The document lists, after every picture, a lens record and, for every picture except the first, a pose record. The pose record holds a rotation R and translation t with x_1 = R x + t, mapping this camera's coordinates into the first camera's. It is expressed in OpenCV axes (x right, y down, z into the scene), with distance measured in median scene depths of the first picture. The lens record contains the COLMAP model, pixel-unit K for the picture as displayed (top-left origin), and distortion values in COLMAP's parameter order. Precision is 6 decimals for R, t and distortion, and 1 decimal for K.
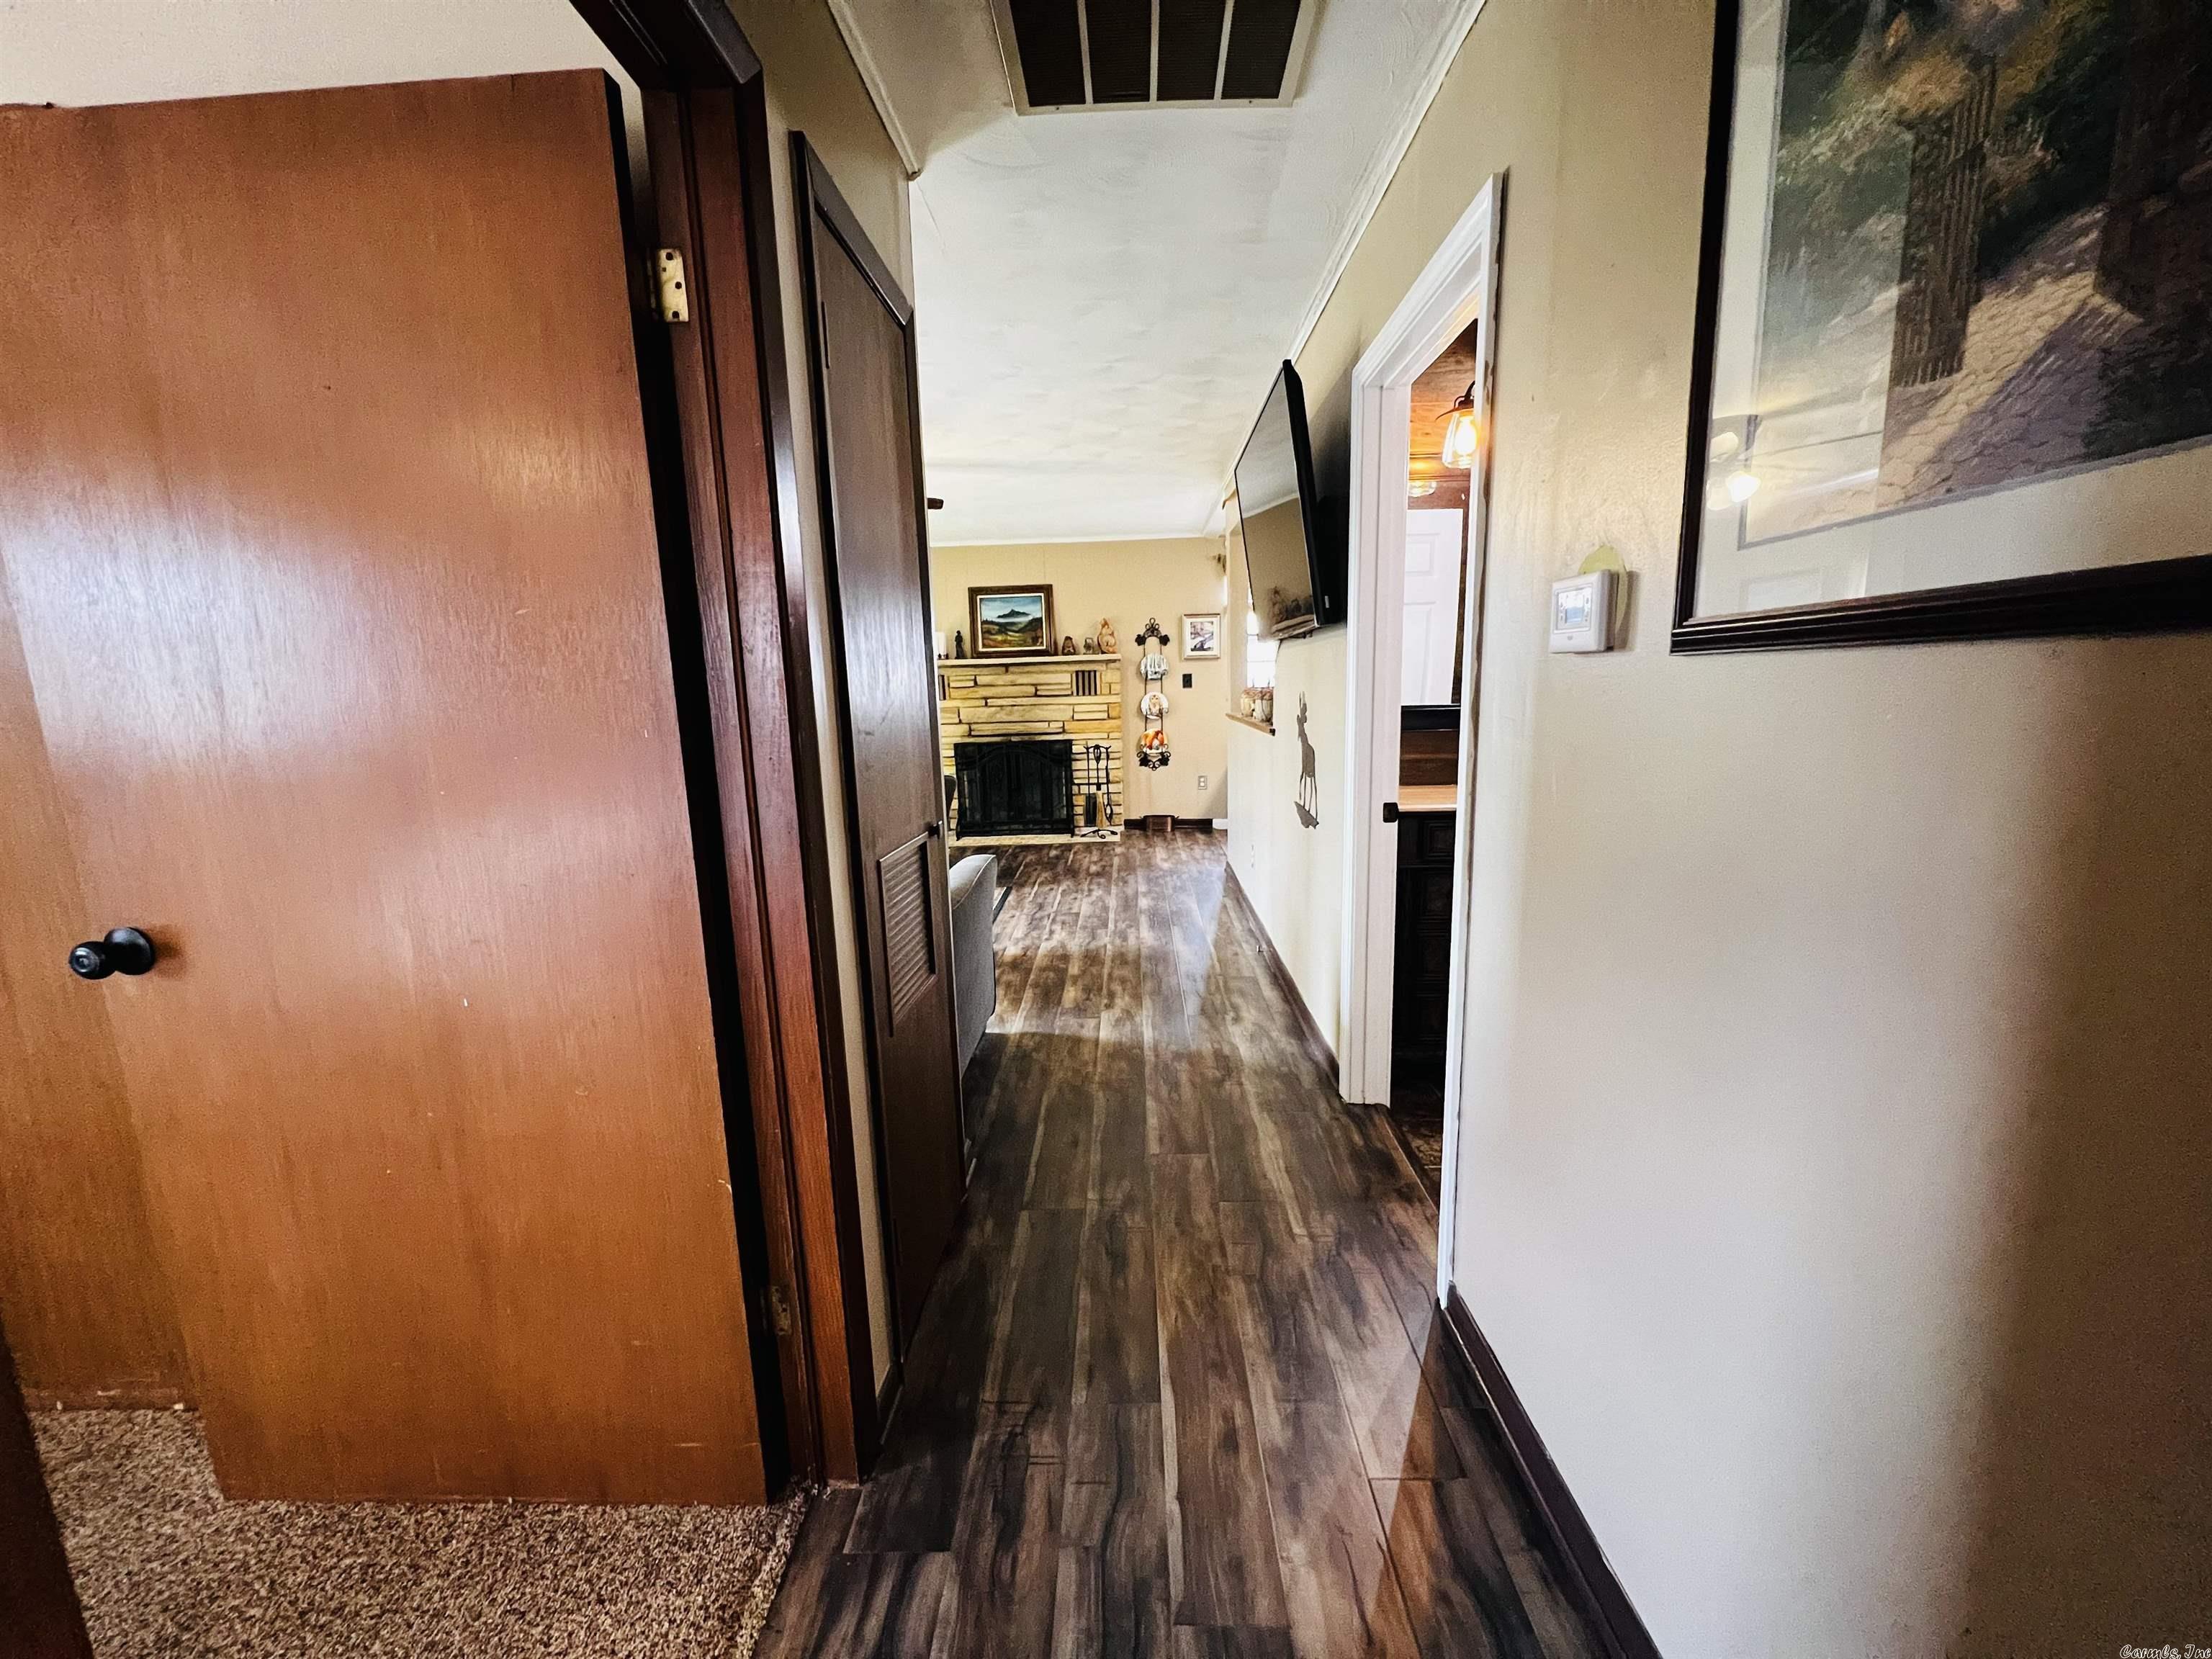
lens RADIAL K [[881.7, 0, 1108.0], [0, 881.7, 842.5], [0, 0, 1]] dist [-0.002174, 0.000017]
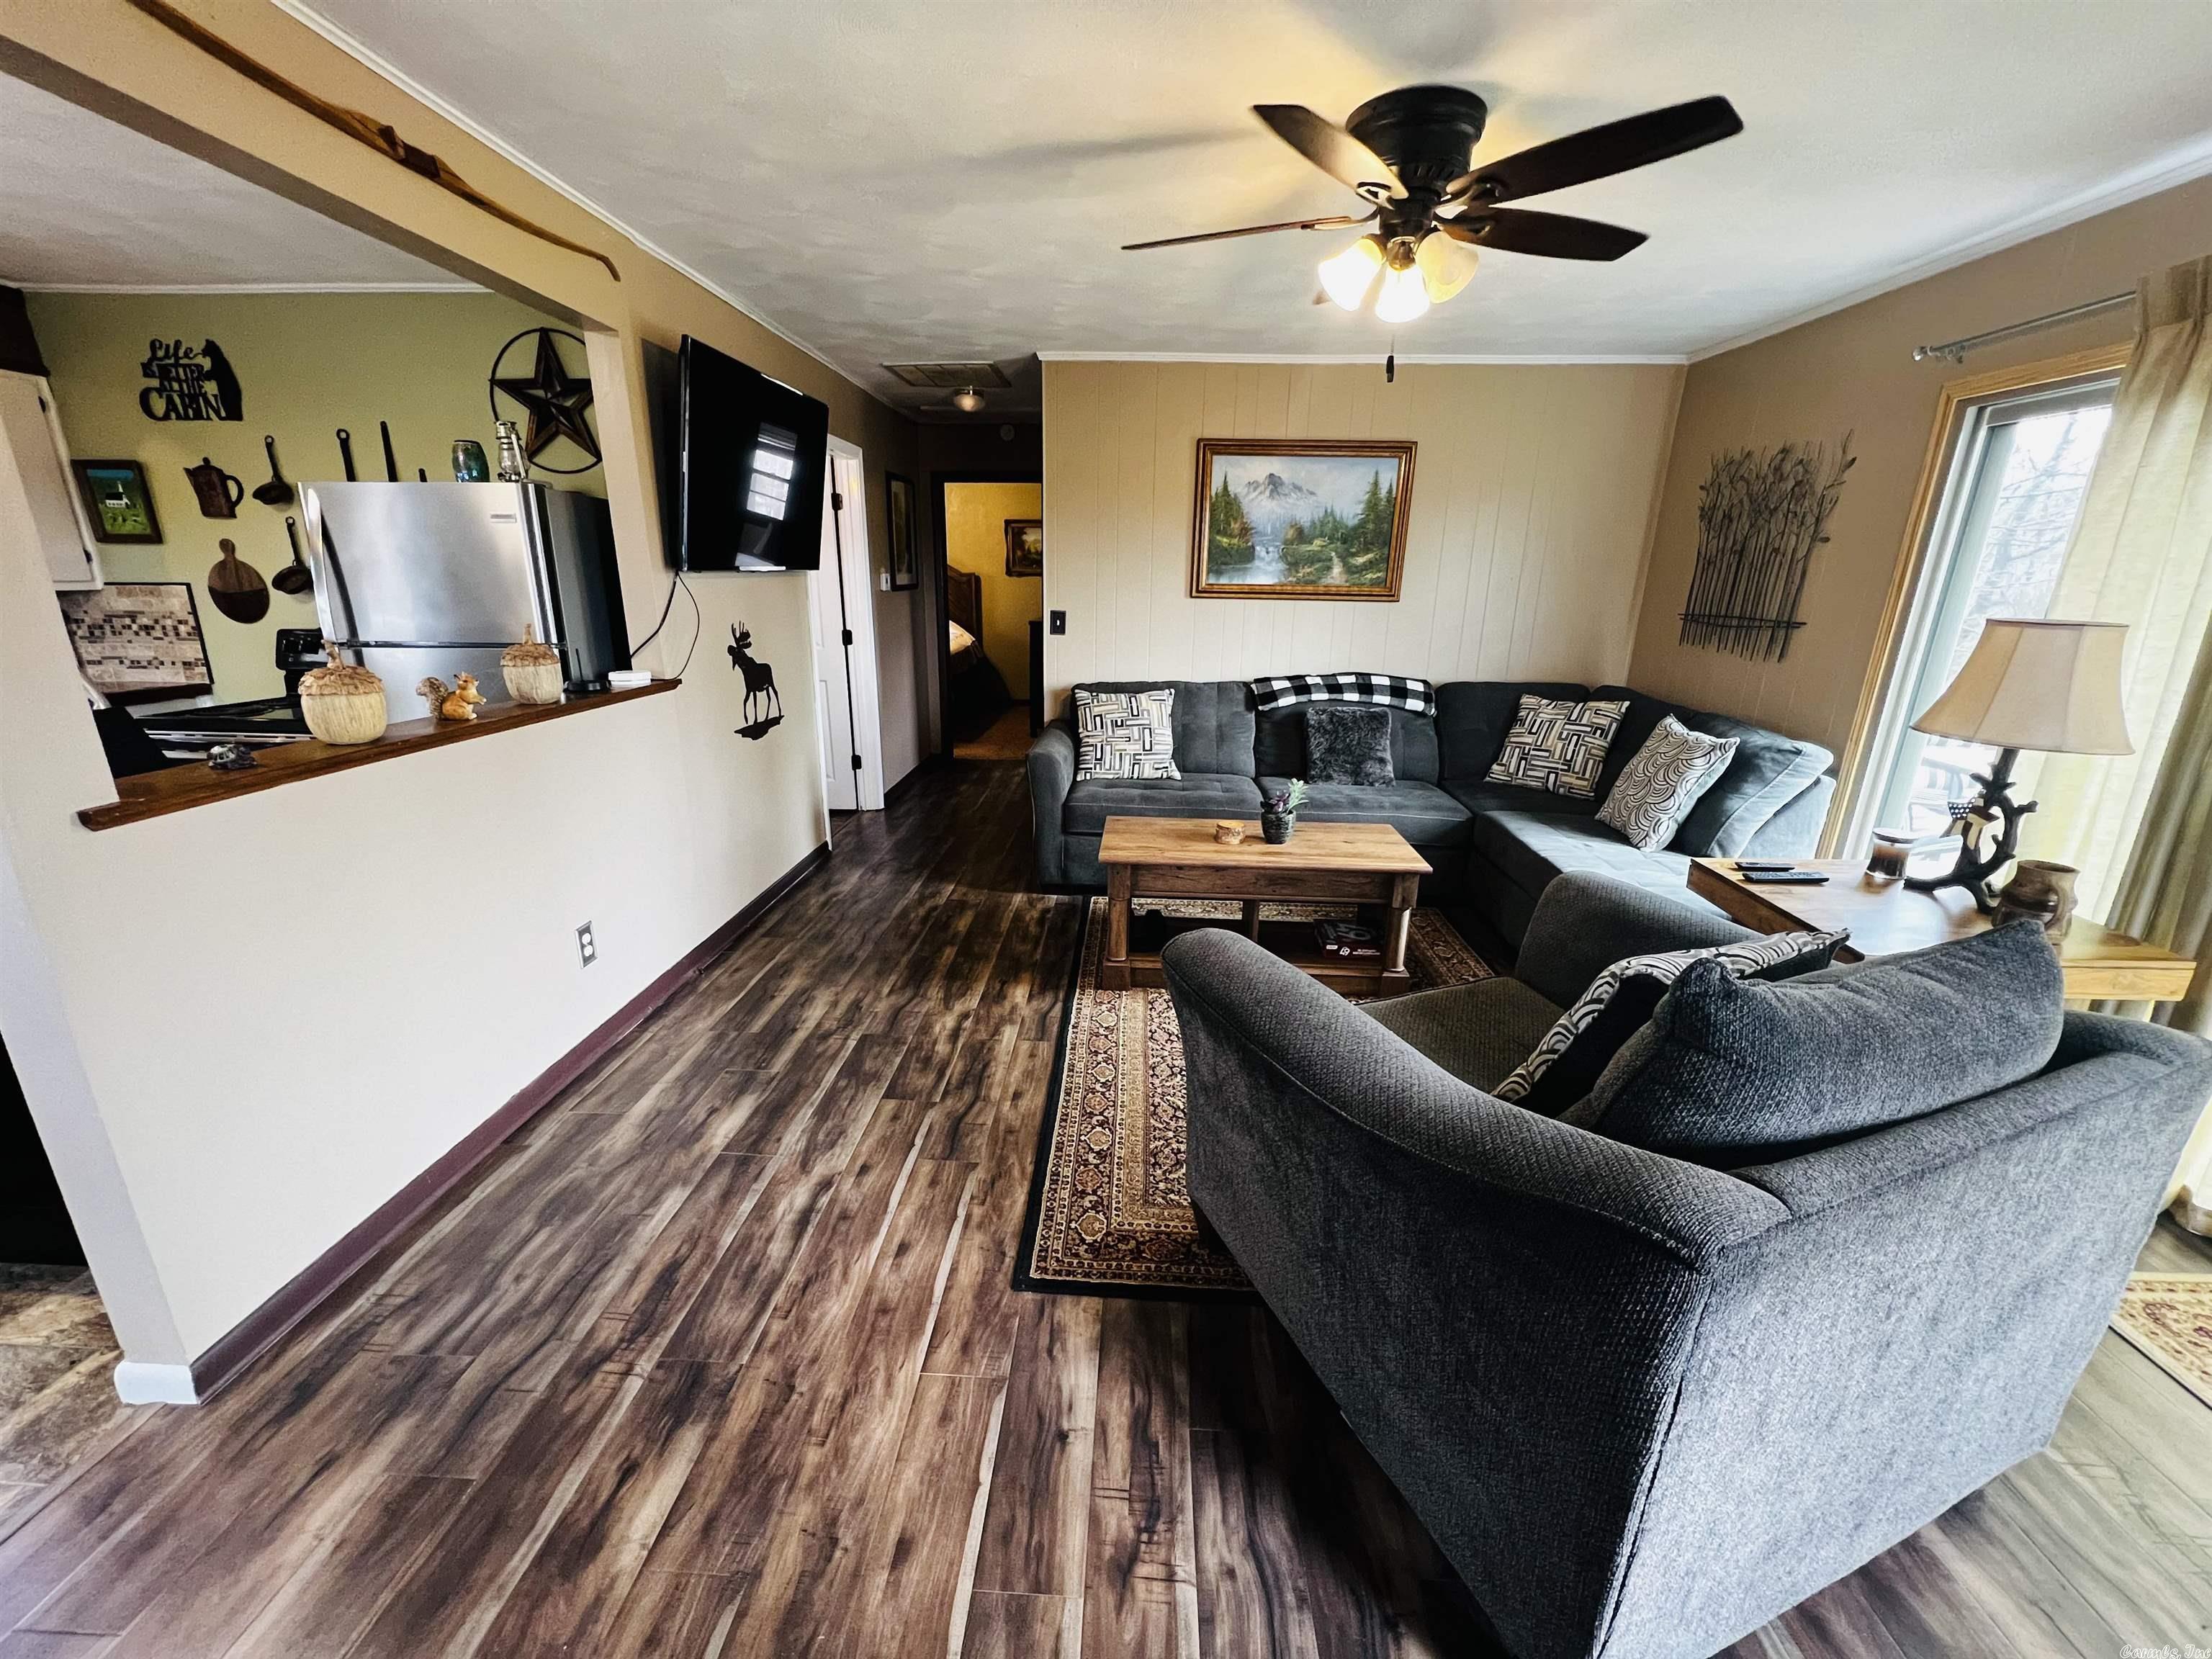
lens RADIAL K [[881.7, 0, 1107.3], [0, 881.7, 836.4], [0, 0, 1]] dist [-0.002174, 0.000017]
pose [[-0.999673, 0.007236, 0.024521, -0.118028], [0.017602, 0.890393, 0.454852, -0.190259], [-0.018541, 0.455135, -0.890229, 0.937282]]
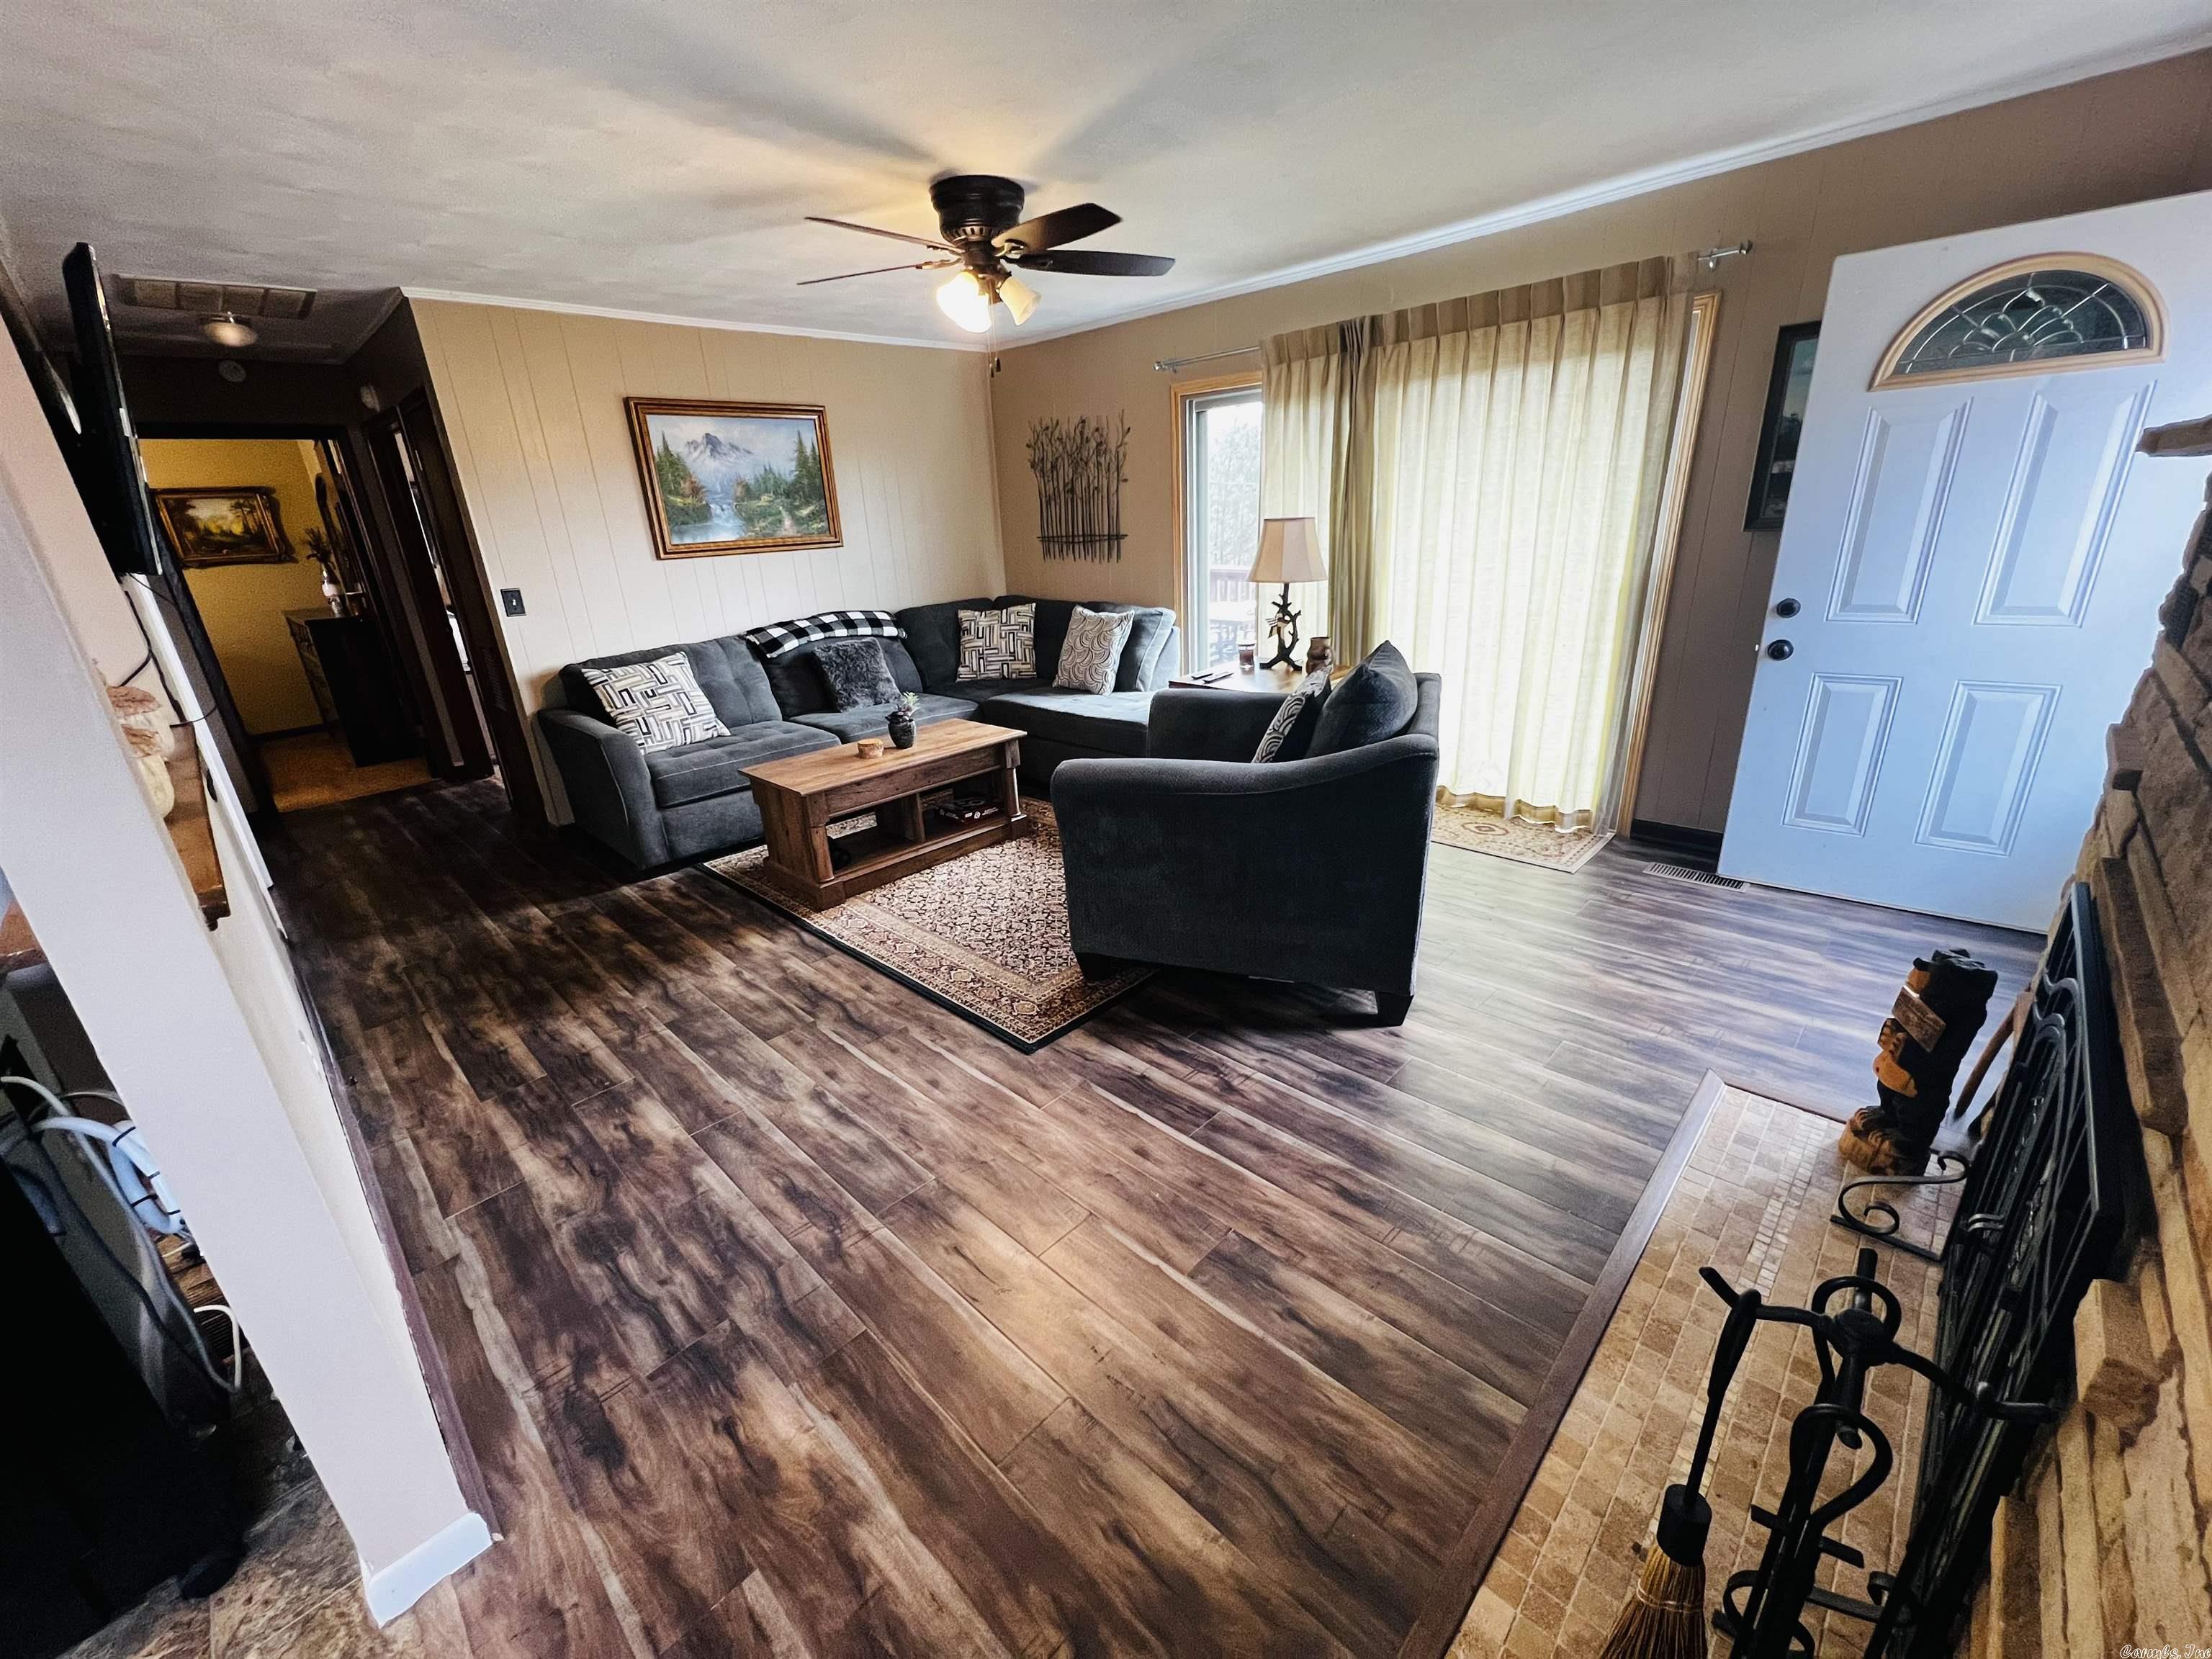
lens RADIAL K [[881.7, 0, 1106.4], [0, 881.7, 836.9], [0, 0, 1]] dist [-0.002174, 0.000017]
pose [[-0.677468, 0.316388, -0.664030, 0.097529], [-0.062355, 0.874811, 0.480435, -0.203010], [0.732904, 0.366885, -0.572928, 0.961200]]
